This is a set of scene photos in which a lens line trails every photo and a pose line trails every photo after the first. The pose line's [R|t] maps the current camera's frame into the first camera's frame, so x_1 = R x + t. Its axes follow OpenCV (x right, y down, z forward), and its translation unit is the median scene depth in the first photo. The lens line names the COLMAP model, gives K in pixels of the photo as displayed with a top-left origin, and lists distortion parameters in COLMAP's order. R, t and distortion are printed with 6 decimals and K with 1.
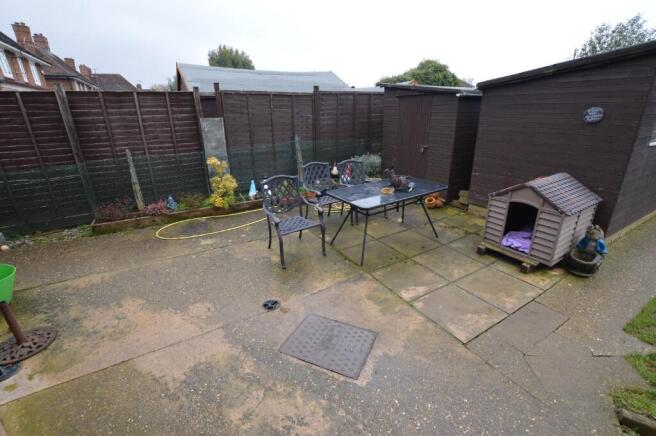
lens RADIAL K [[296.7, 0, 327.4], [0, 296.7, 217.3], [0, 0, 1]] dist [-0.013488, 0.001035]
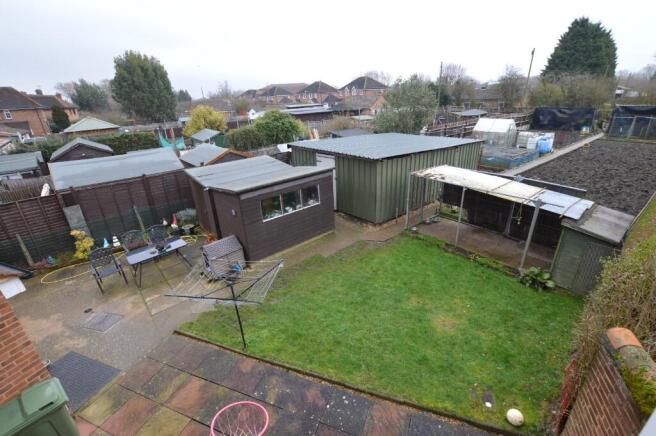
lens RADIAL K [[296.7, 0, 330.3], [0, 296.7, 219.7], [0, 0, 1]] dist [-0.013488, 0.001035]
pose [[0.981581, -0.097148, 0.164502, 0.808605], [0.087909, 0.994162, 0.062558, -0.239602], [-0.169619, -0.046944, 0.984391, -0.949784]]
